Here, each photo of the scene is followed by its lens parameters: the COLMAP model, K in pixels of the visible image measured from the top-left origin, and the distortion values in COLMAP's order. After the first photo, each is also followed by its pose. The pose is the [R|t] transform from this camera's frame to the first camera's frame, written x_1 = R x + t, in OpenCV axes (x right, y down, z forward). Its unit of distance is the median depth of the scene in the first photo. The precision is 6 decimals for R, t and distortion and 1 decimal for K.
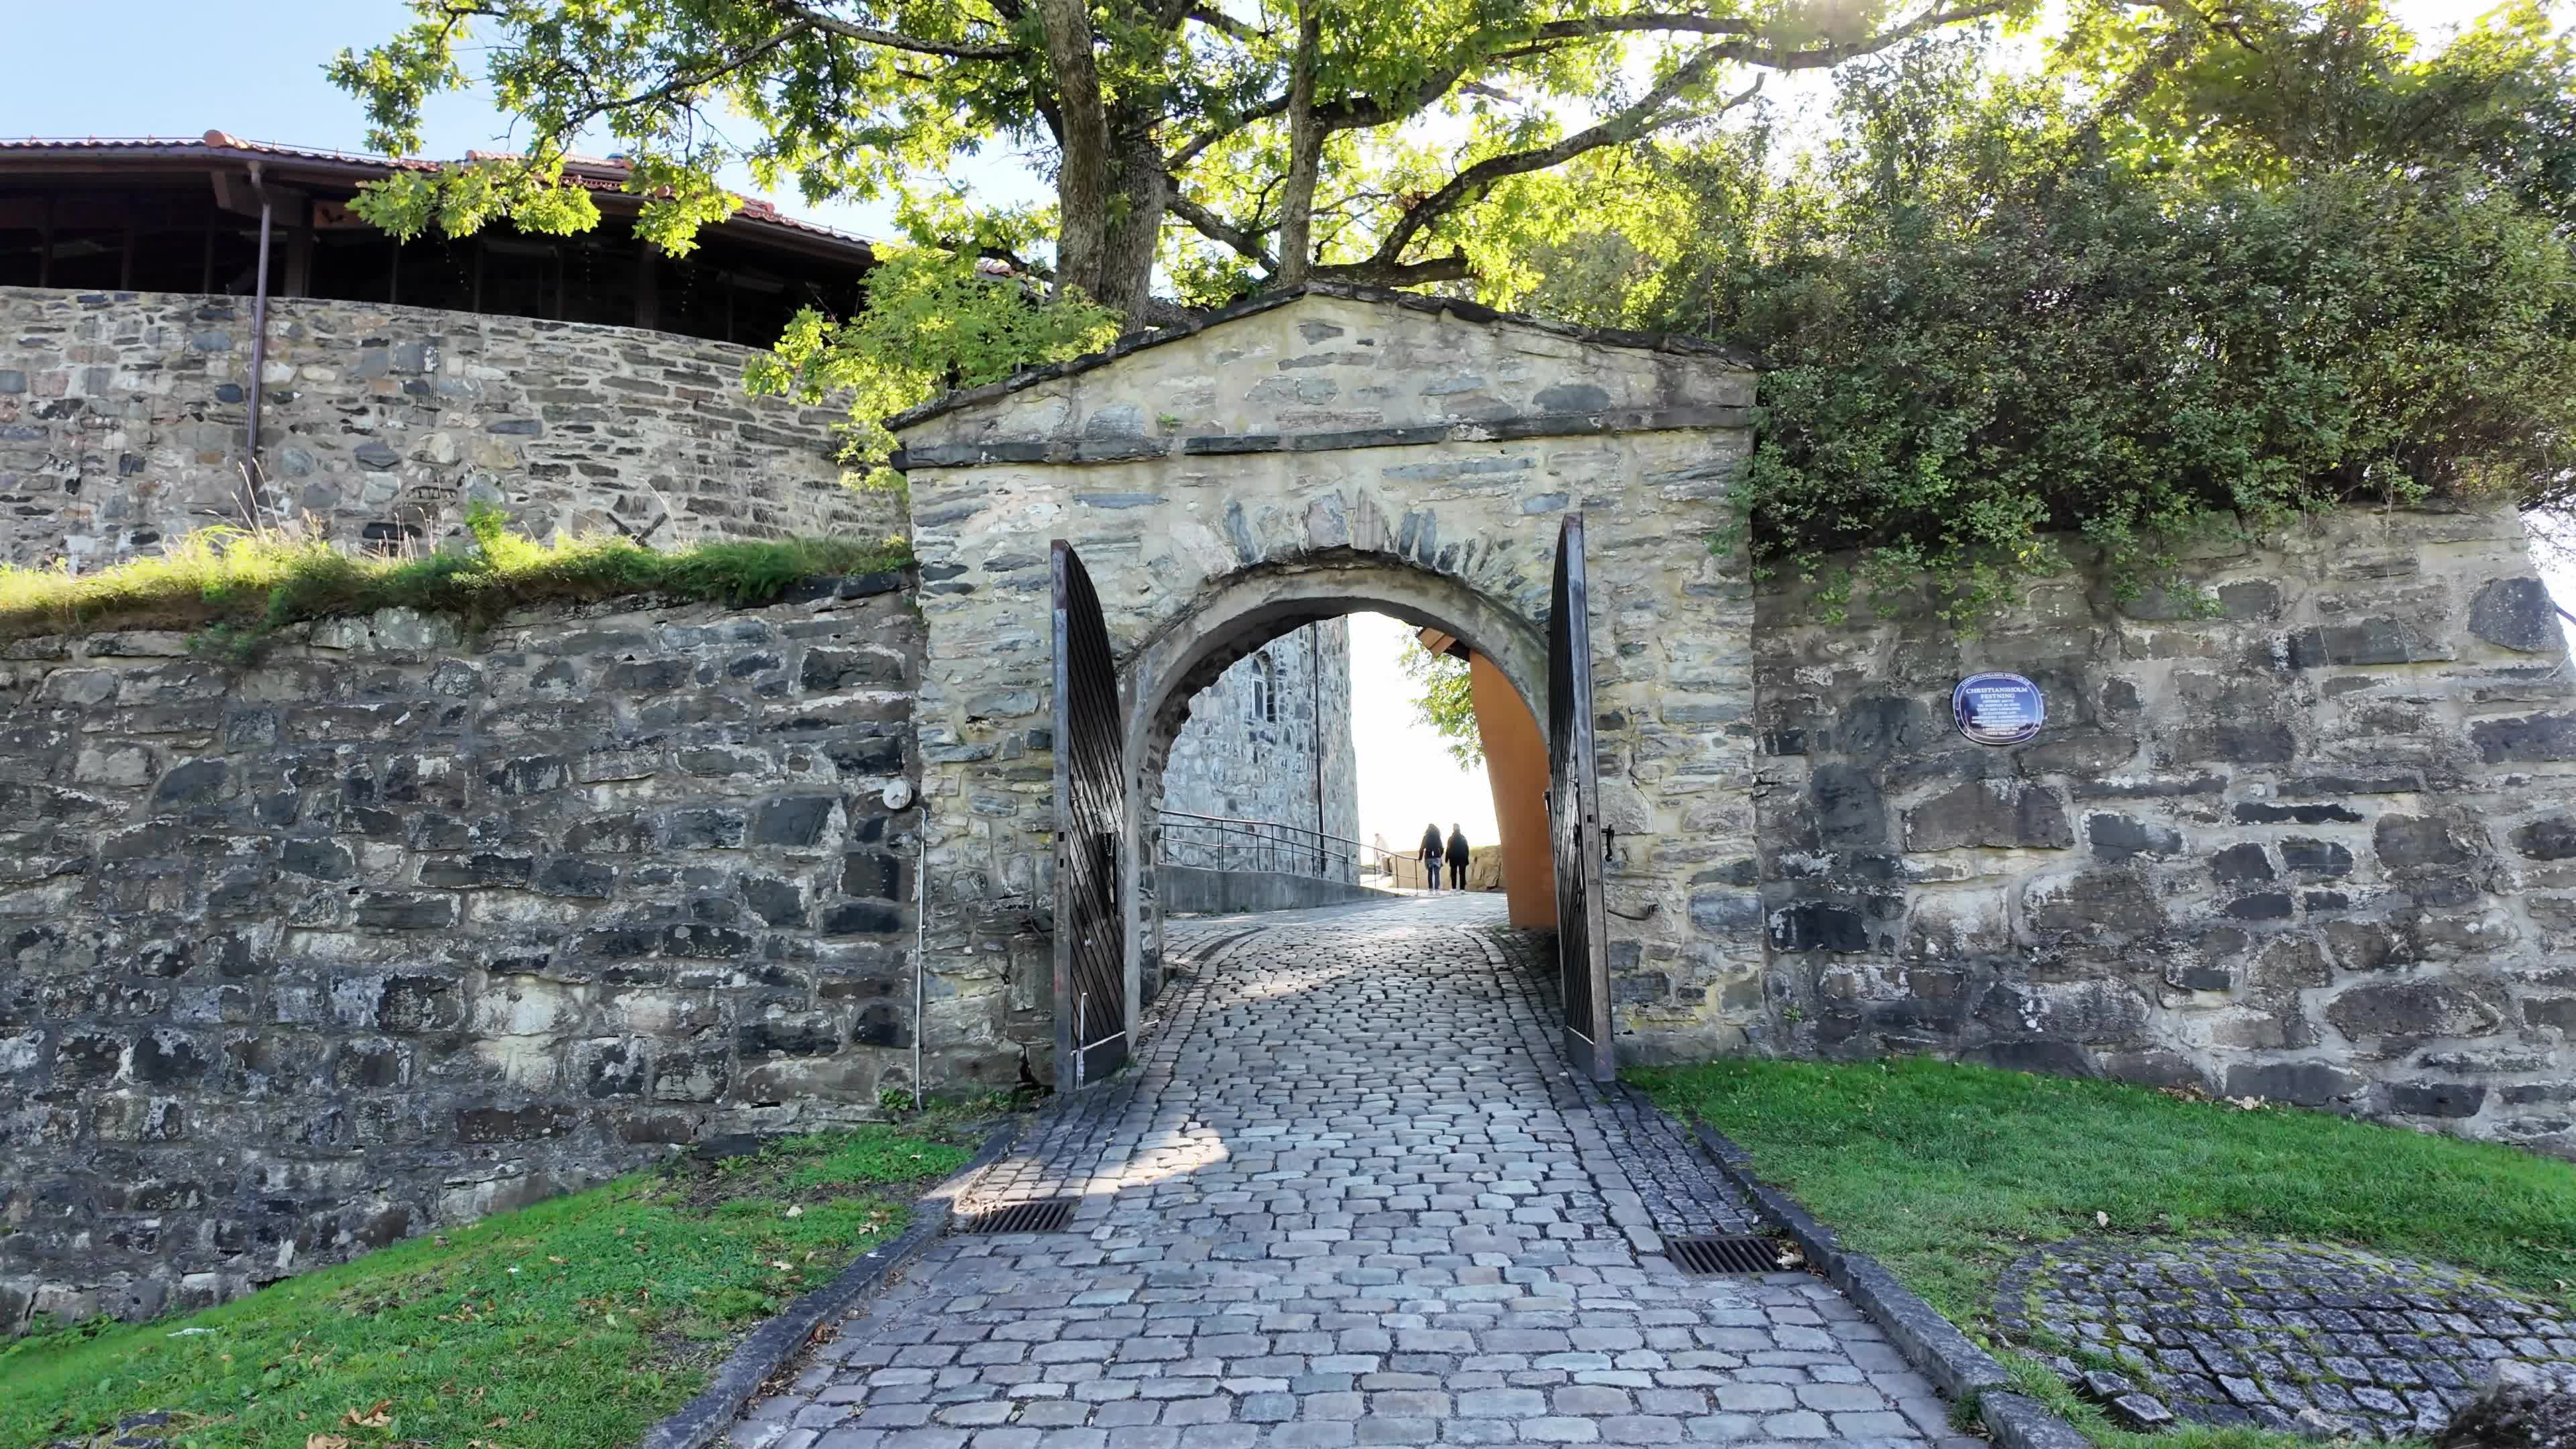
lens RADIAL K [[1510.3, 0, 1275.3], [0, 1510.3, 721.5], [0, 0, 1]] dist [0.055890, -0.055390]
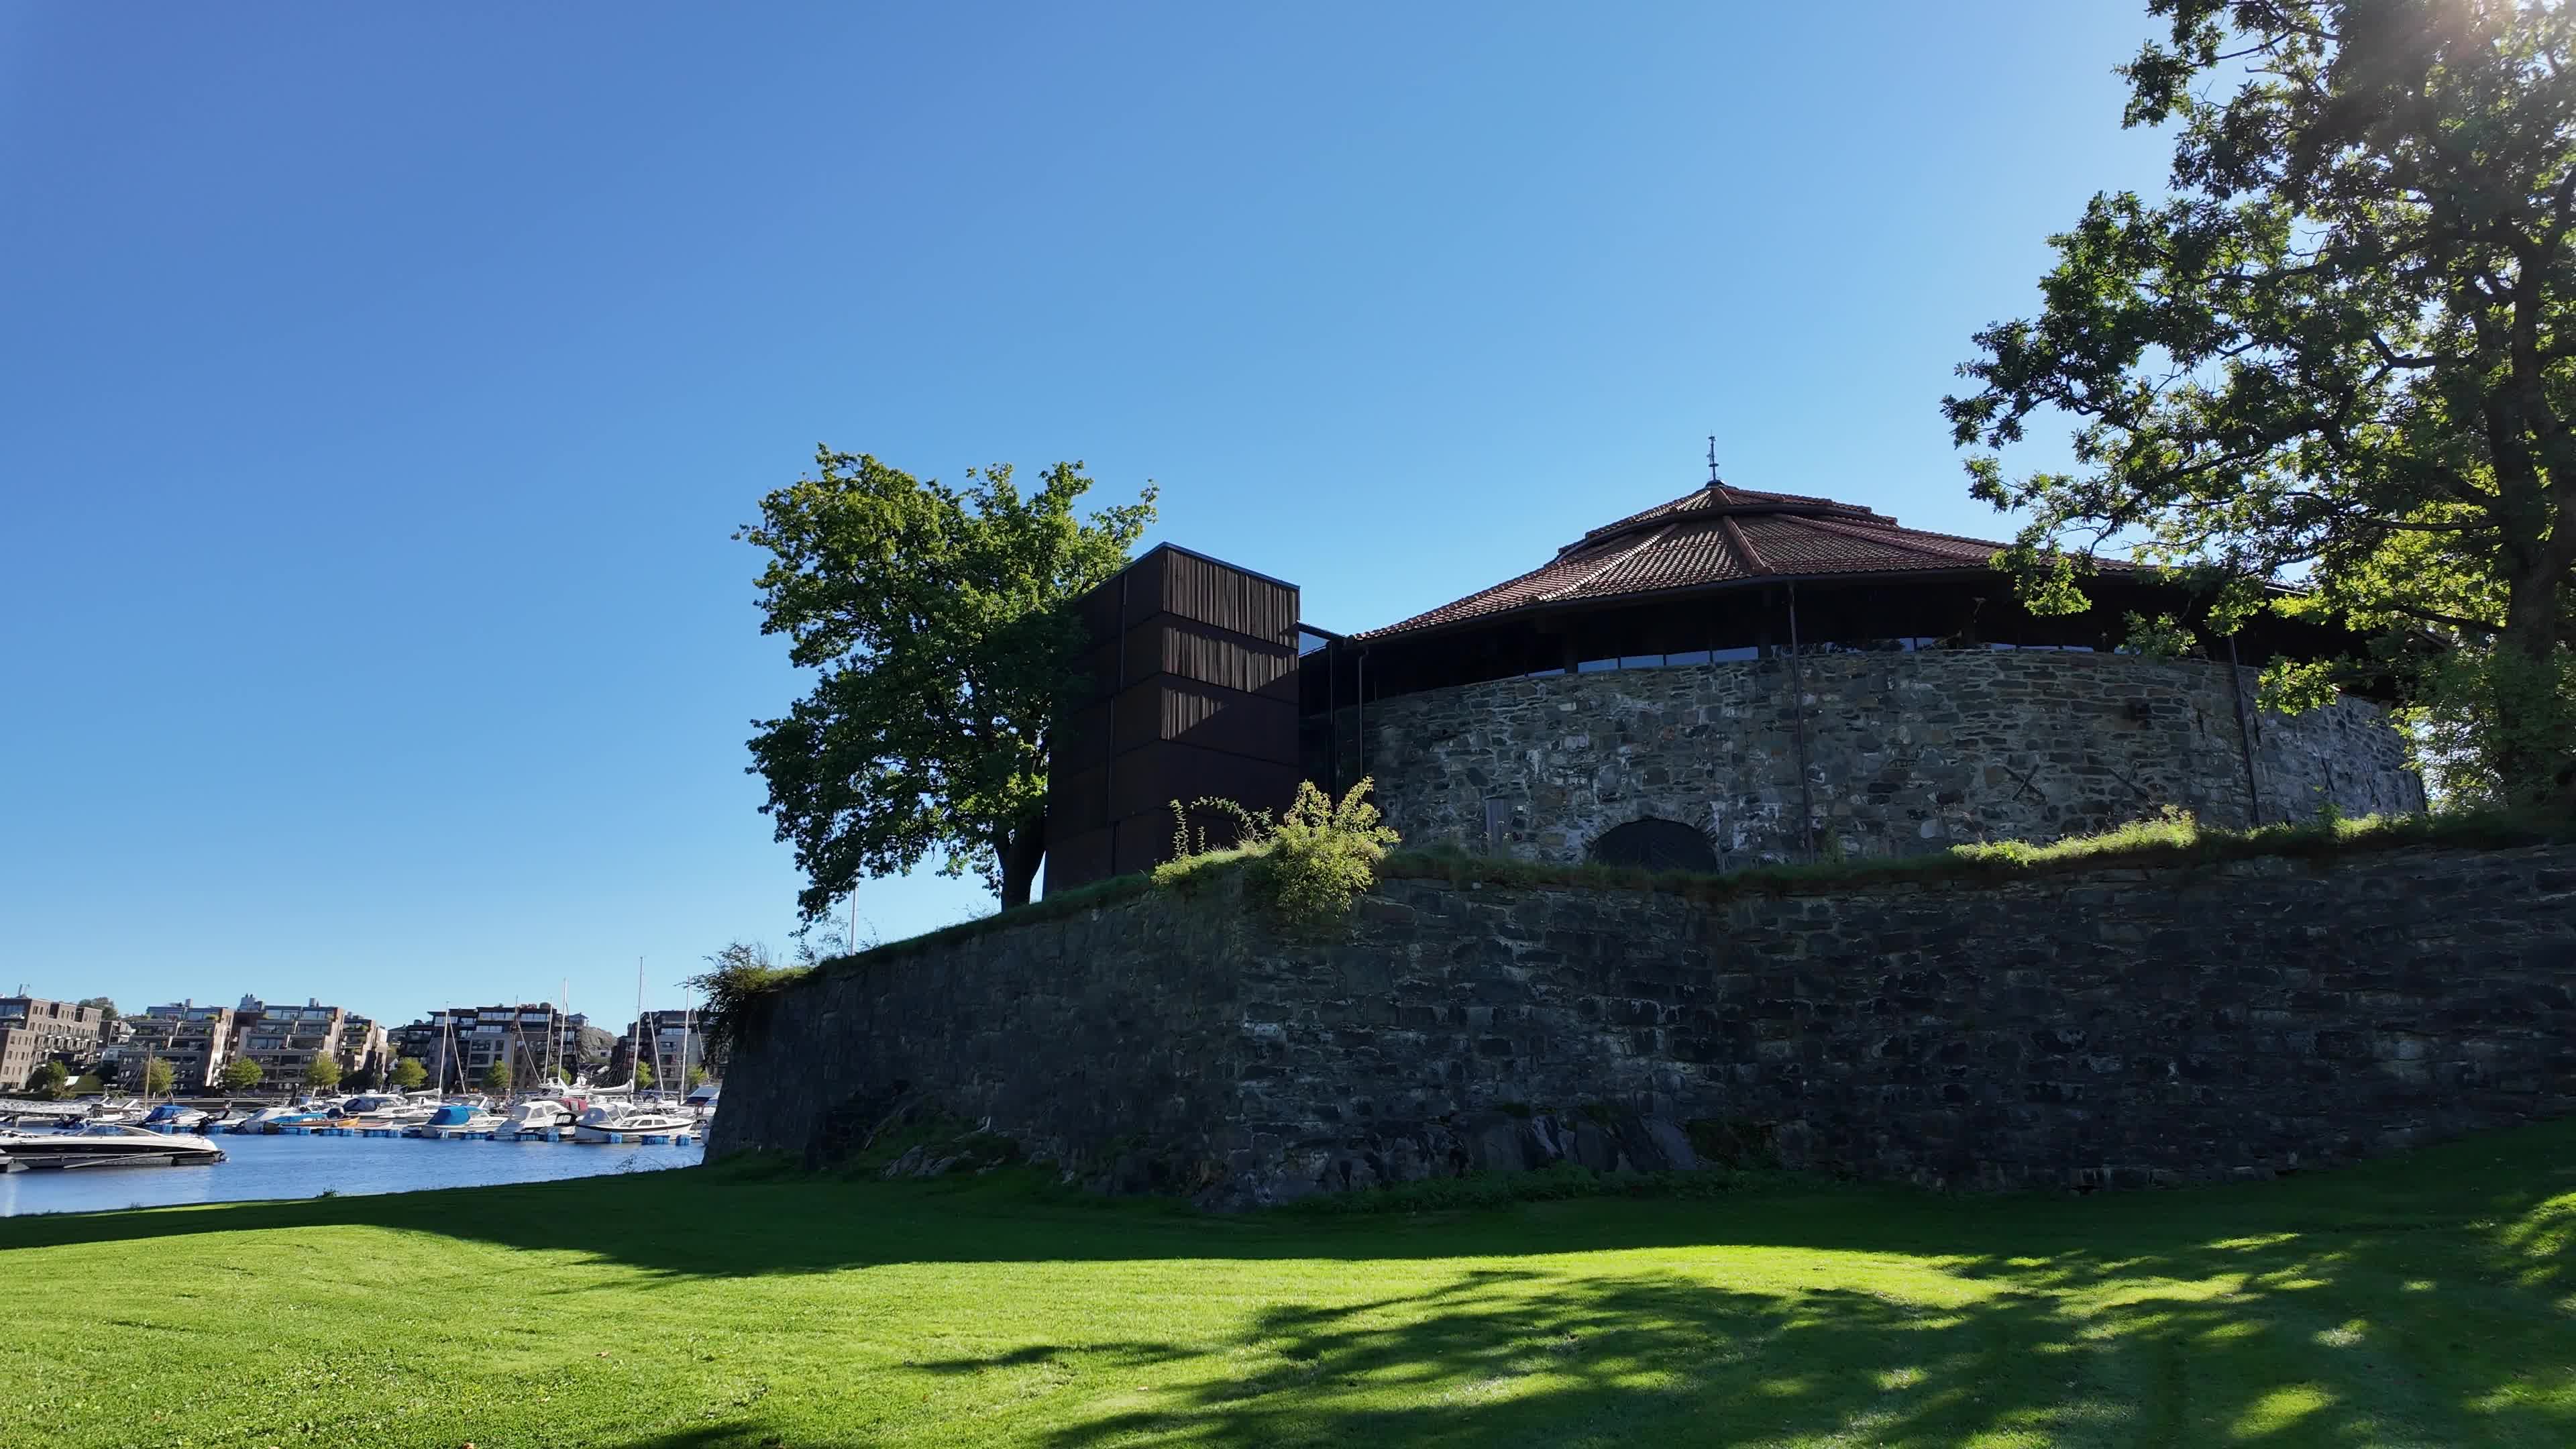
lens RADIAL K [[1510.3, 0, 1275.3], [0, 1510.3, 721.5], [0, 0, 1]] dist [0.055890, -0.055390]
pose [[0.908606, -0.069996, -0.411747, -0.973771], [0.027458, 0.993735, -0.108340, -0.069422], [0.416750, 0.087133, 0.904835, -1.545446]]
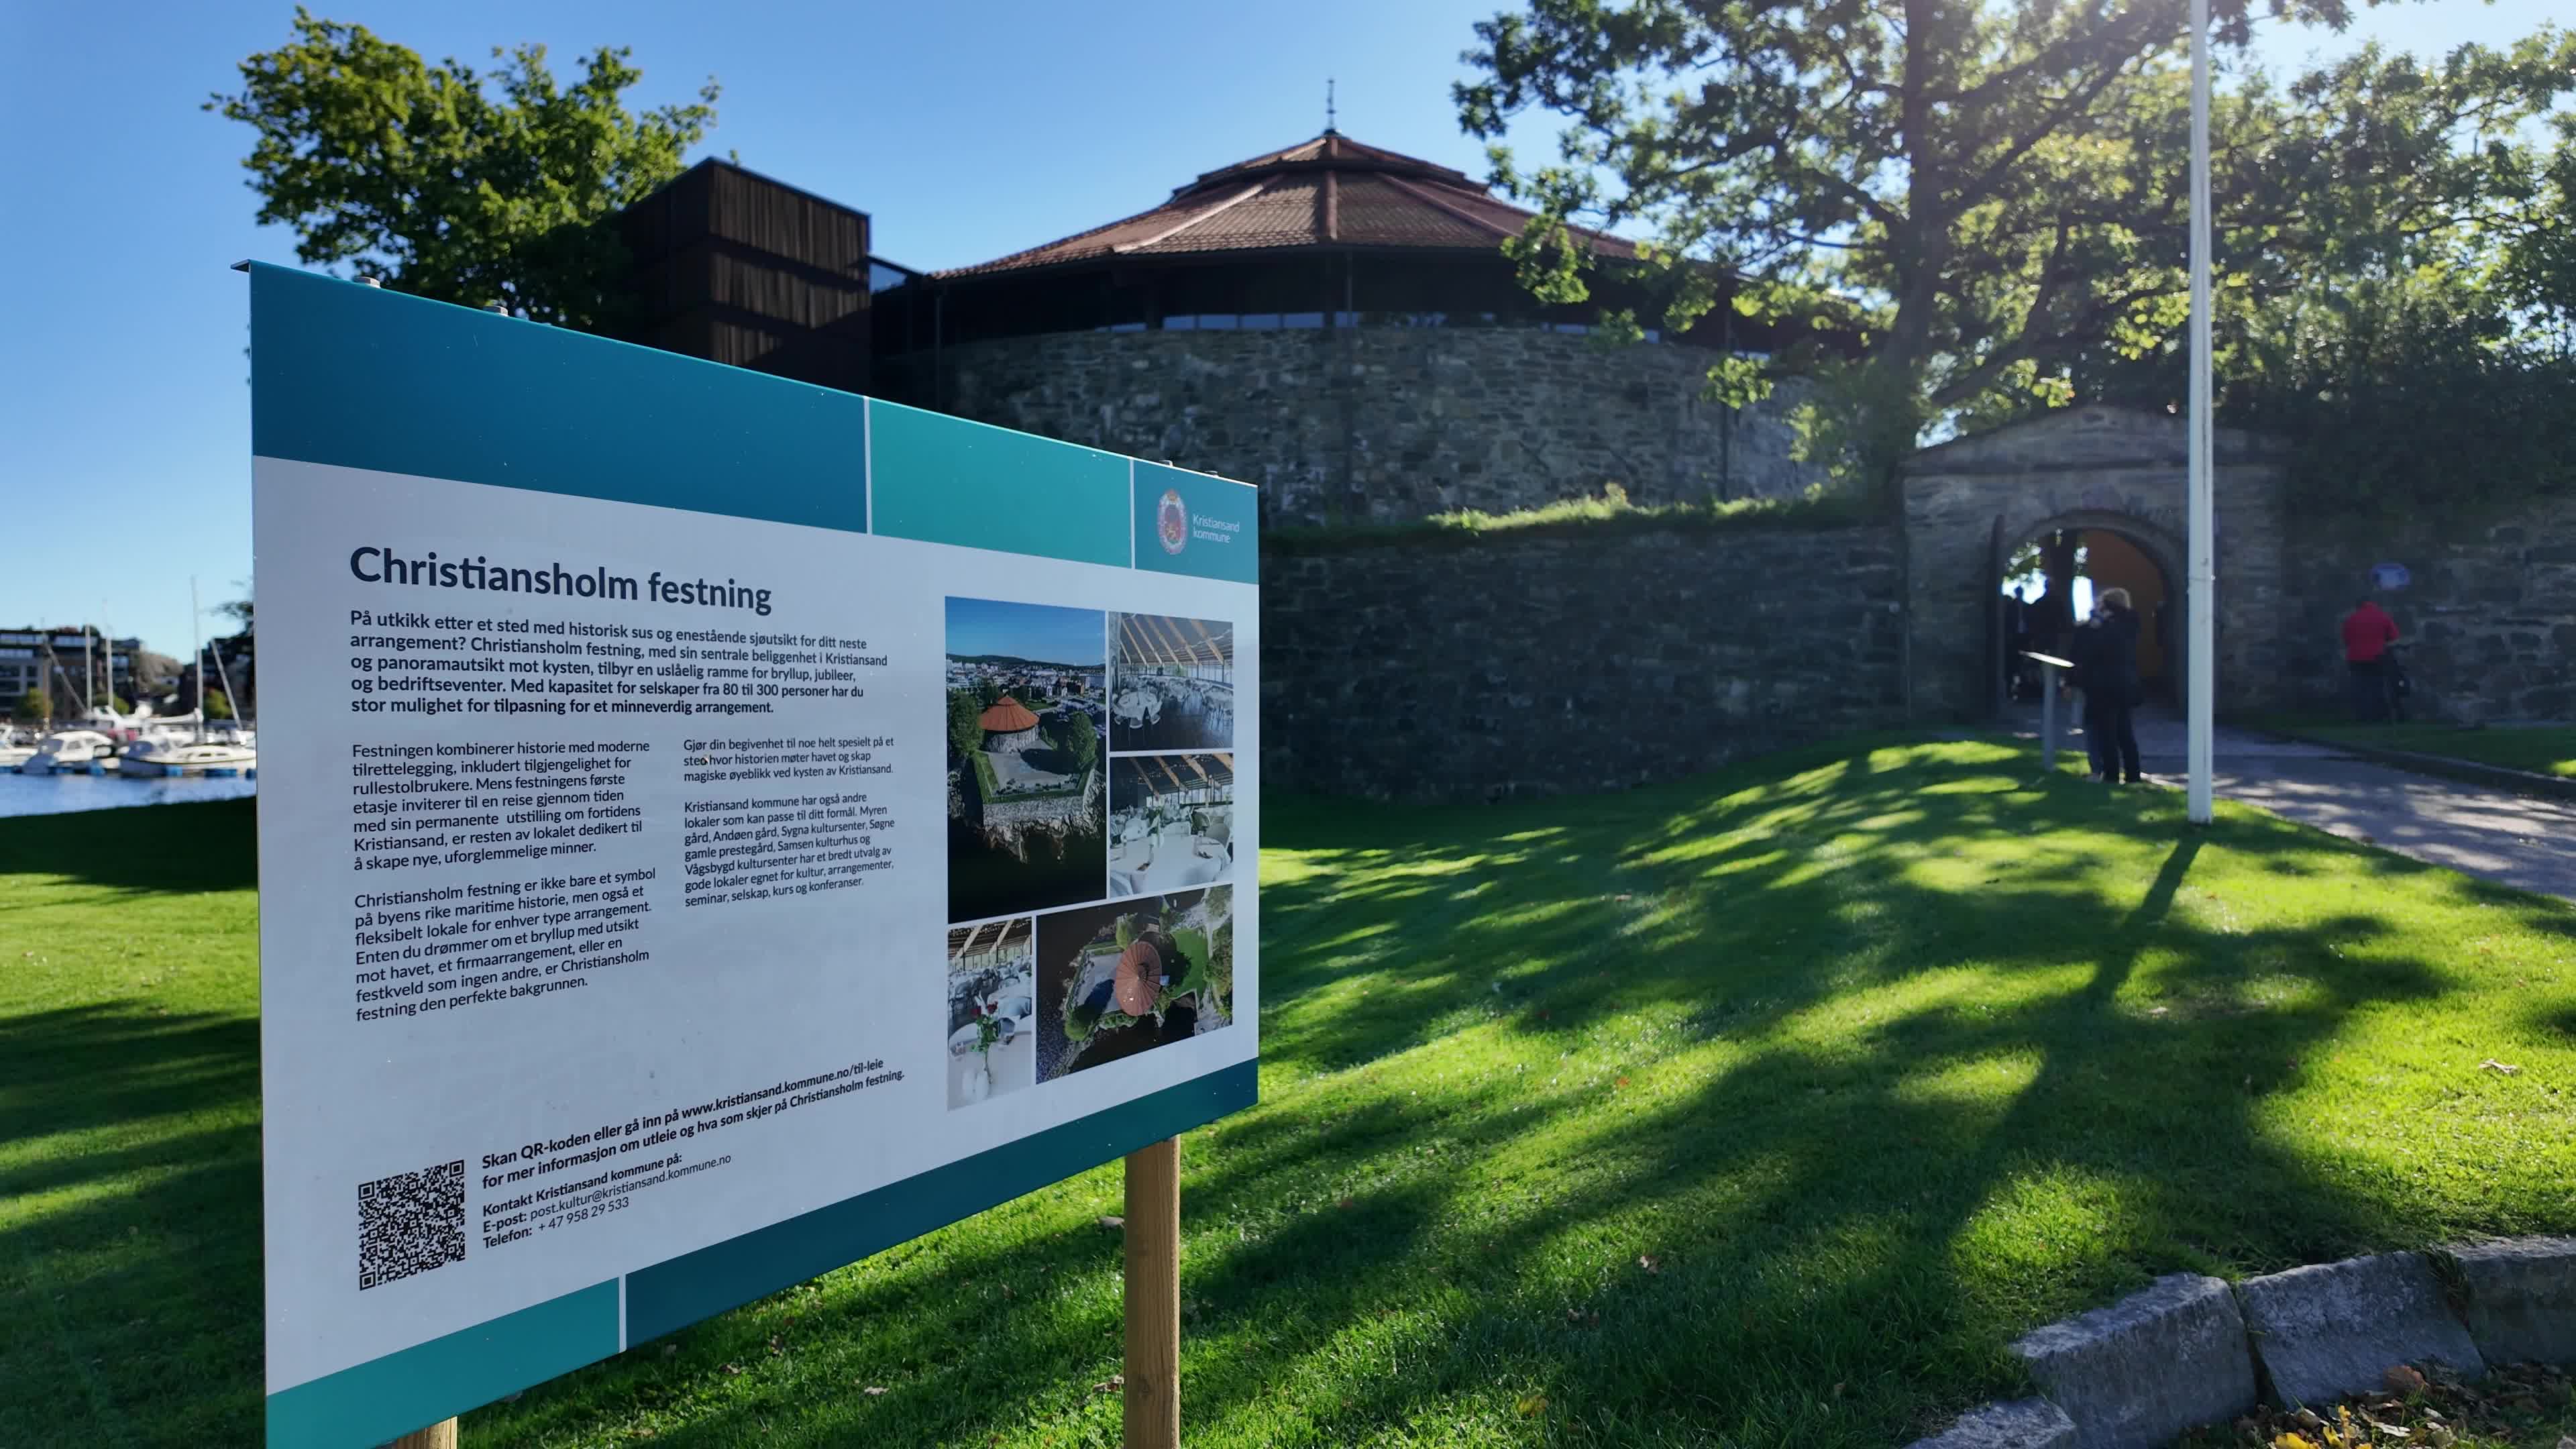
lens RADIAL K [[1495.4, 0, 1279.0], [0, 1495.4, 738.3], [0, 0, 1]] dist [0.101928, -0.111884]
pose [[0.976960, 0.031289, -0.211115, -0.685250], [-0.000850, 0.989758, 0.142754, -0.092594], [0.213419, -0.139286, 0.966981, -1.635317]]
